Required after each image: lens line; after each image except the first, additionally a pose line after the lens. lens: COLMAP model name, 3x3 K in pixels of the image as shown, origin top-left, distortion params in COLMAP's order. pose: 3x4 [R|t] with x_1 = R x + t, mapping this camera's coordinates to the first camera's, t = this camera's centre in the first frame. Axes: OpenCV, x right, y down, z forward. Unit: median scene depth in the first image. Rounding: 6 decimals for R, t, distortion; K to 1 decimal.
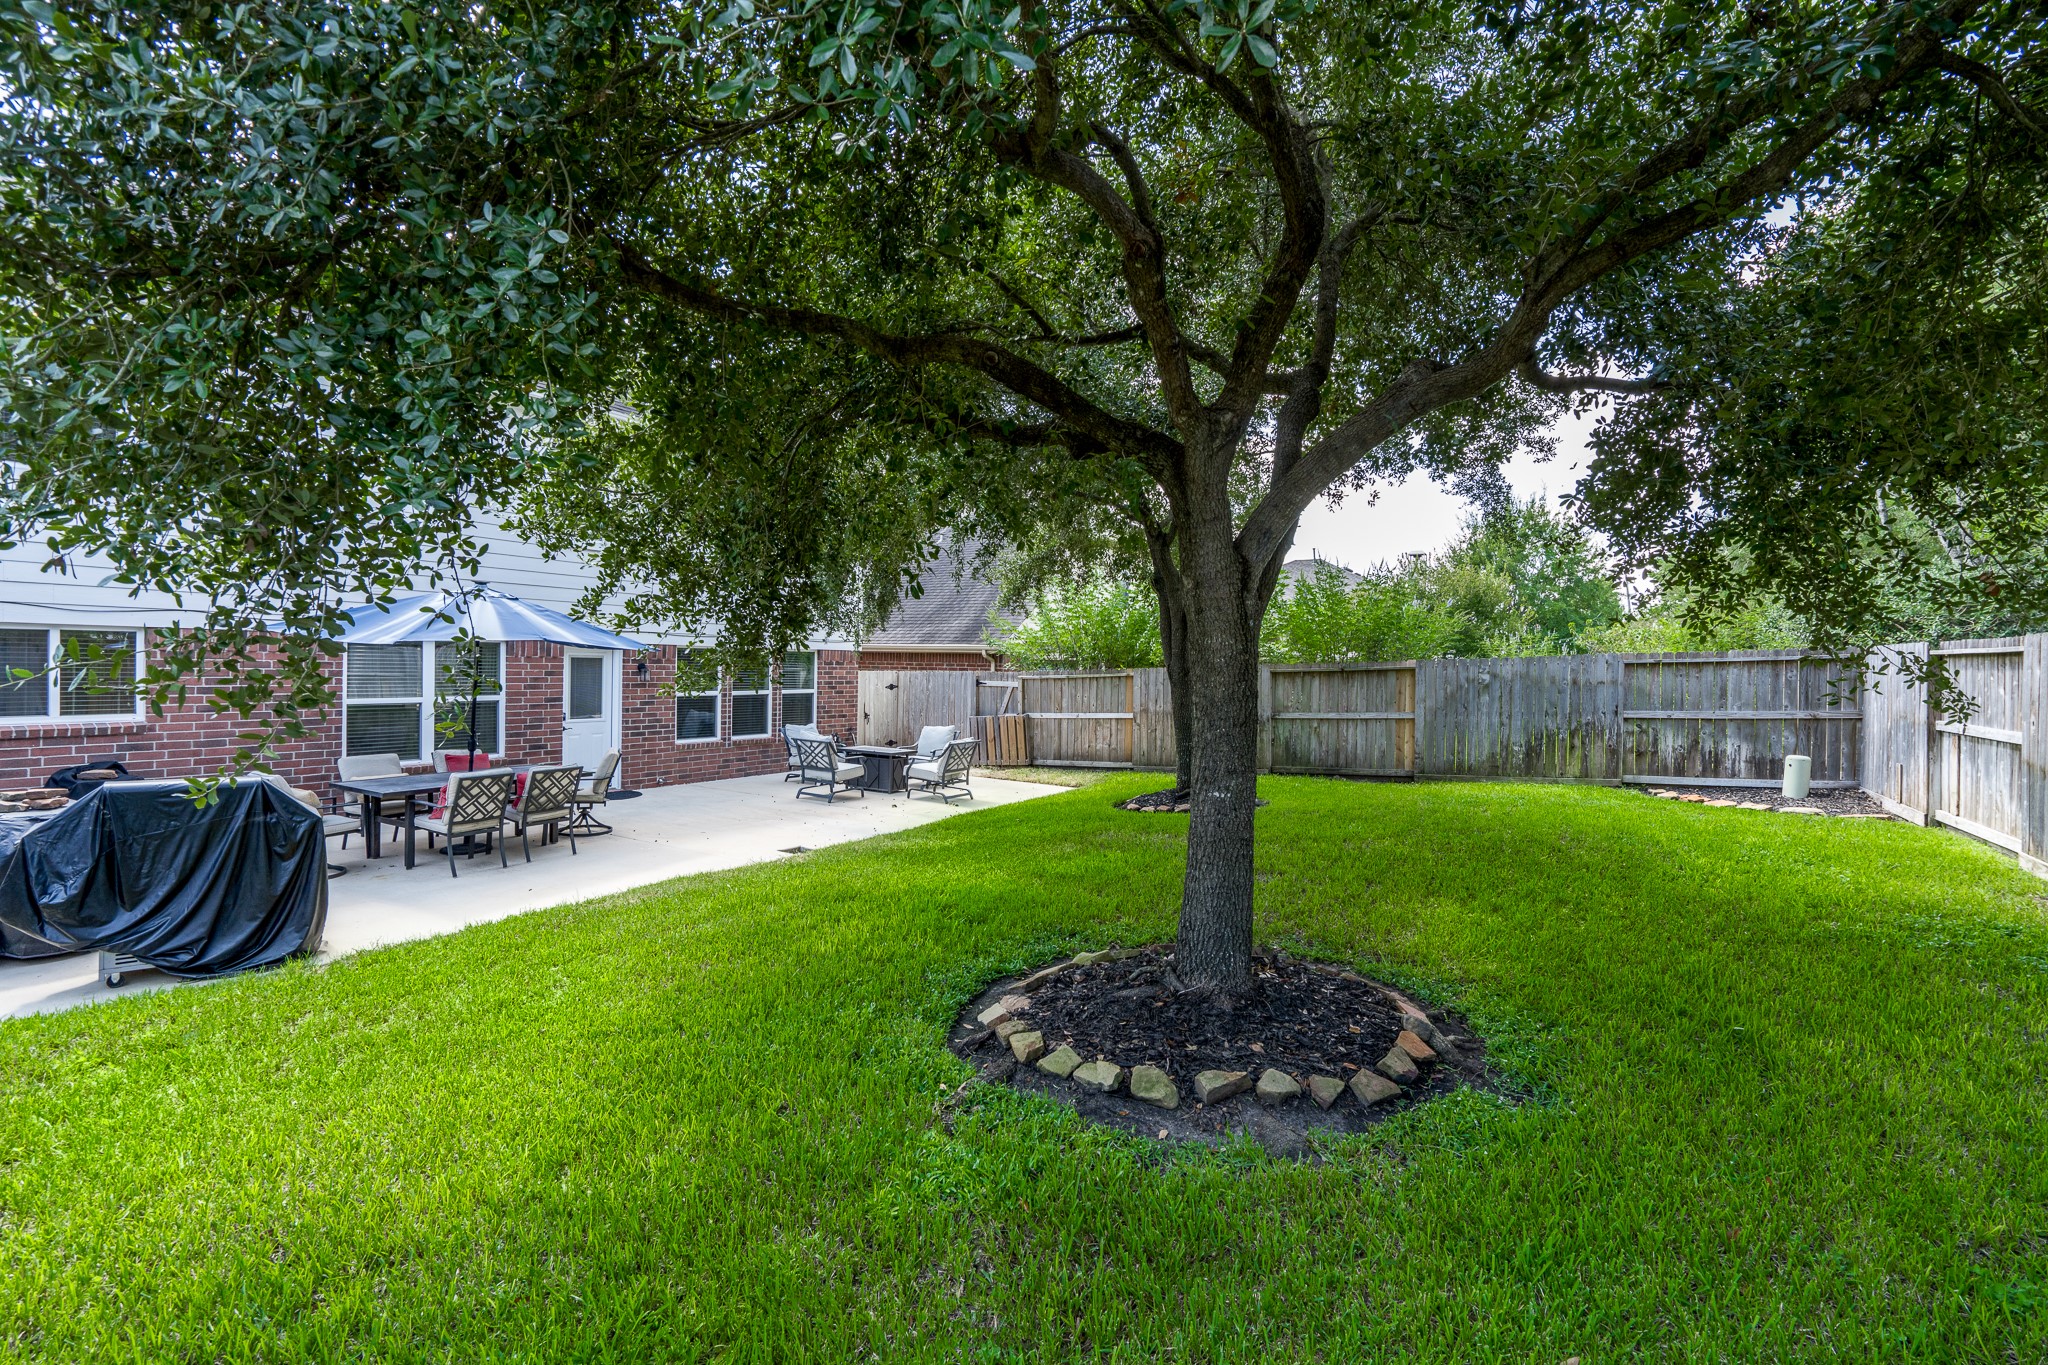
lens RADIAL K [[948.7, 0, 988.5], [0, 948.7, 672.0], [0, 0, 1]] dist [-0.003790, 0.006033]
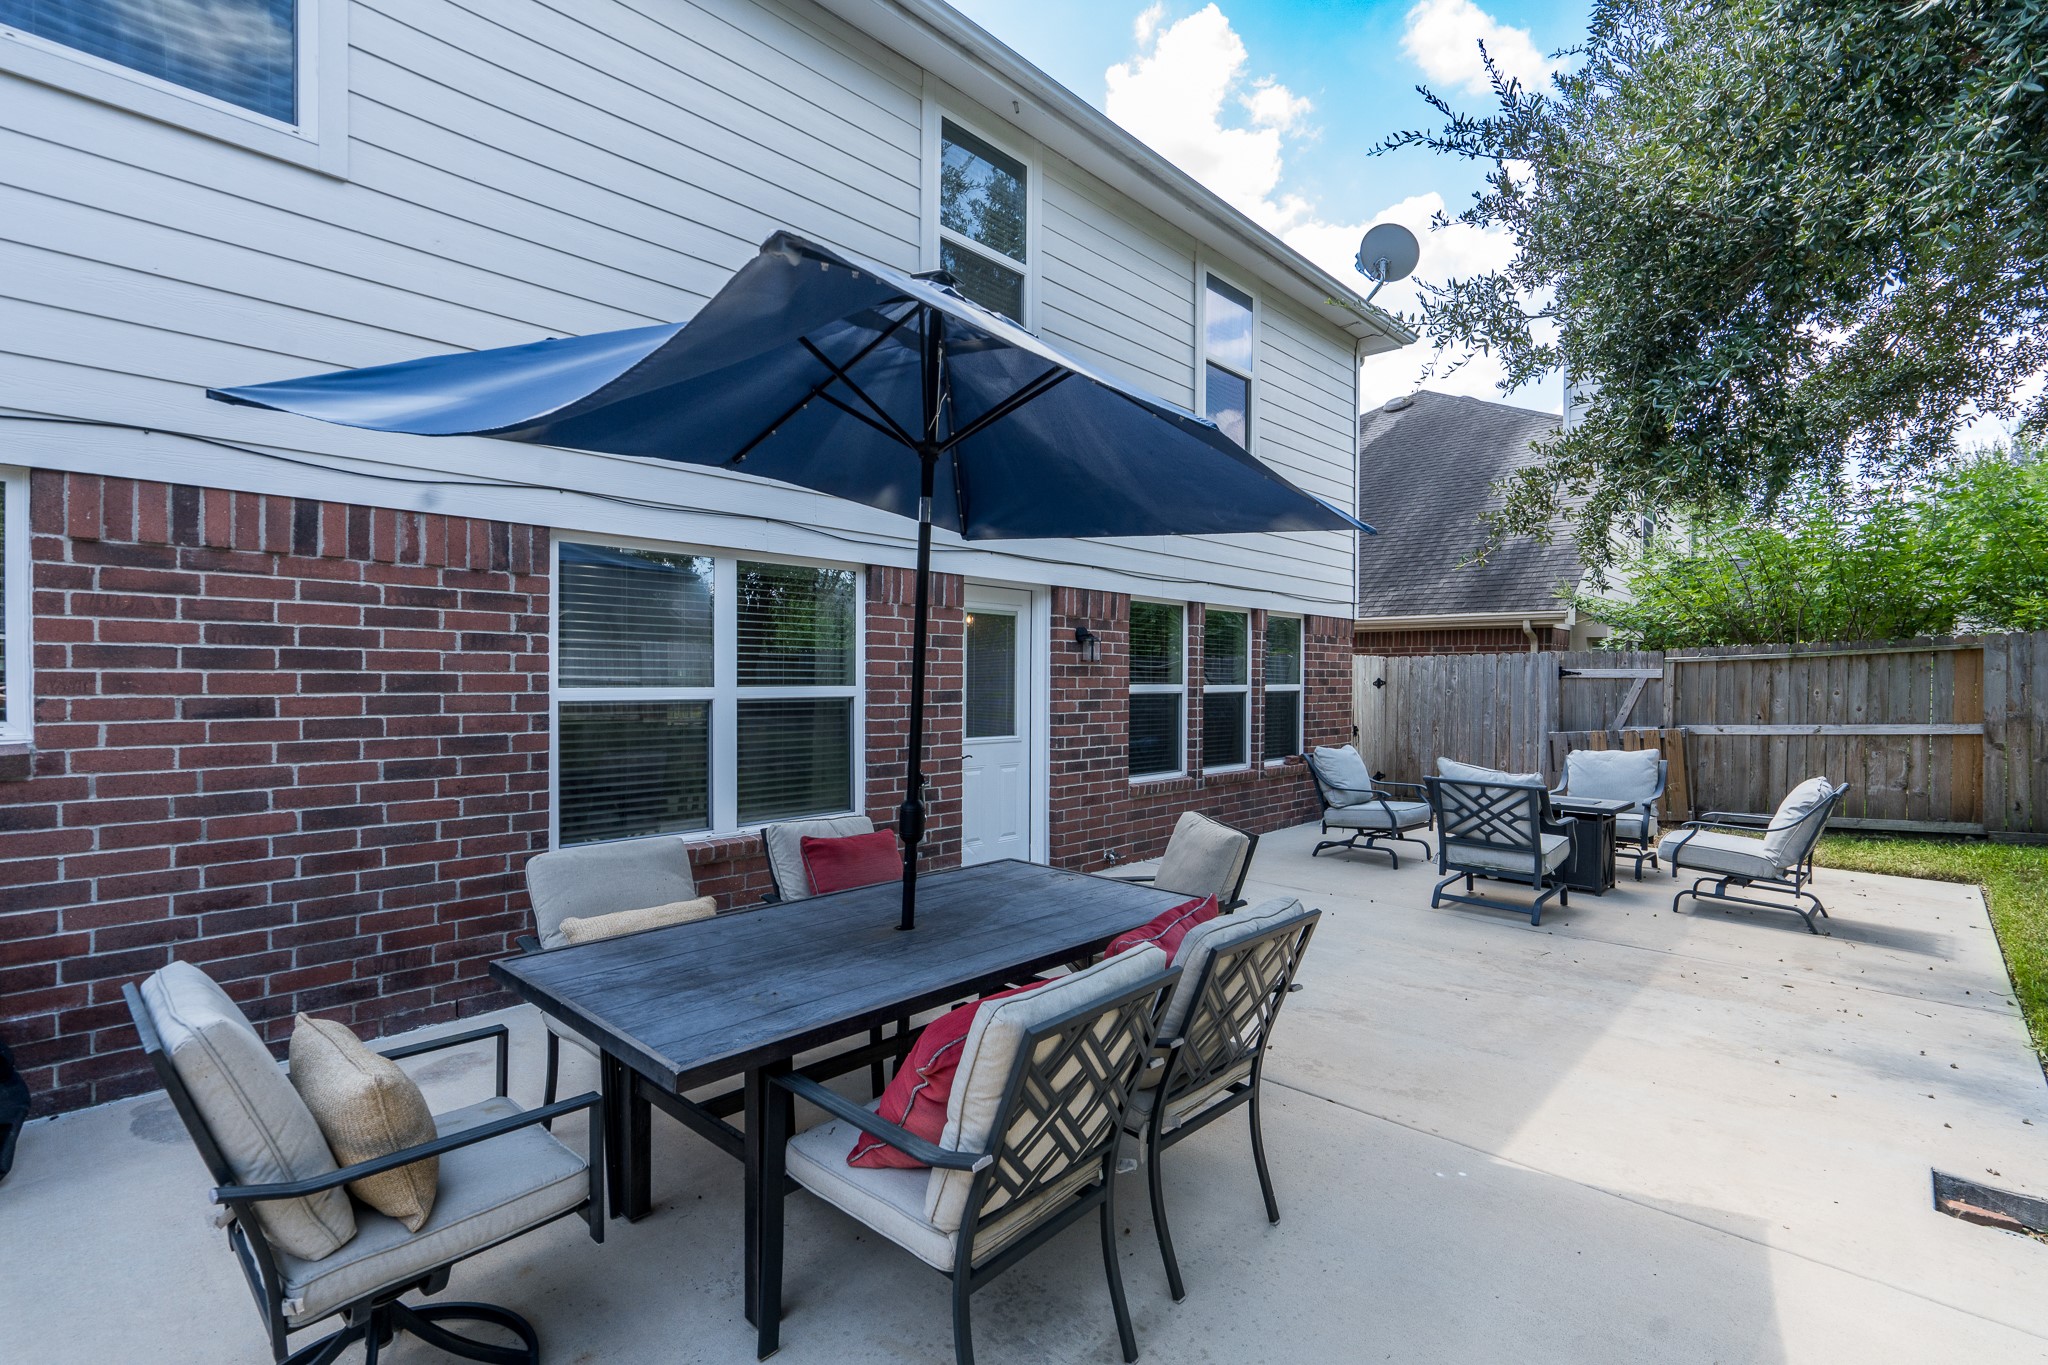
lens RADIAL K [[948.7, 0, 971.8], [0, 948.7, 688.9], [0, 0, 1]] dist [-0.003790, 0.006033]
pose [[0.981431, -0.010359, -0.191534, -0.369213], [0.010107, 0.999946, -0.002294, 0.027545], [0.191547, 0.000315, 0.981483, 0.551566]]
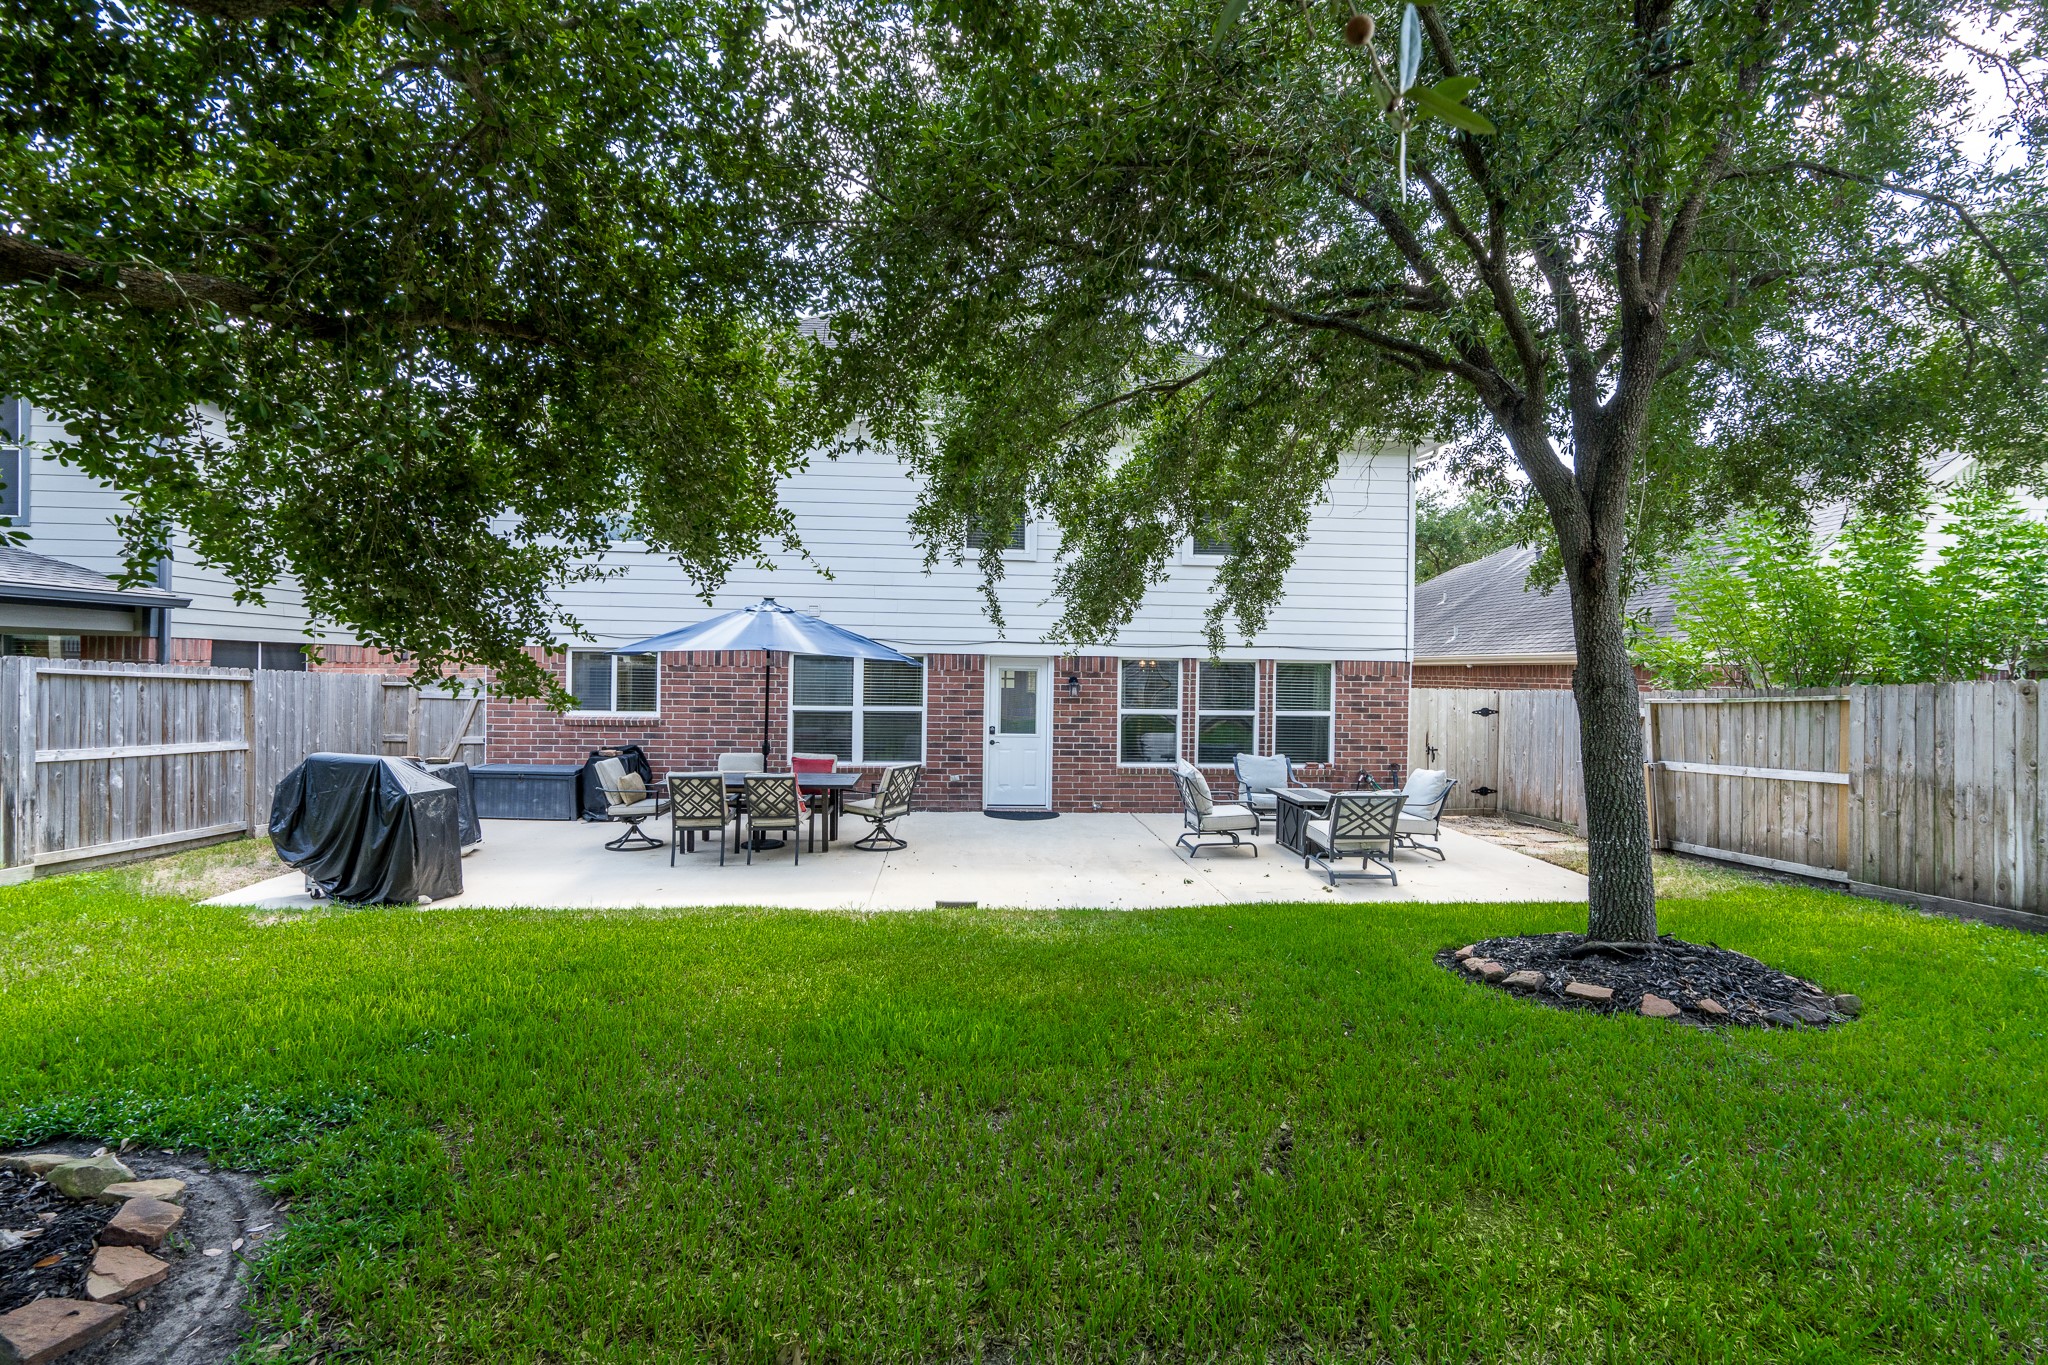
lens RADIAL K [[948.7, 0, 1029.1], [0, 948.7, 671.7], [0, 0, 1]] dist [-0.003790, 0.006033]
pose [[0.594851, -0.006213, -0.803812, 0.406316], [-0.011364, 0.999805, -0.016138, 0.001252], [0.803755, 0.018734, 0.594665, 0.464099]]
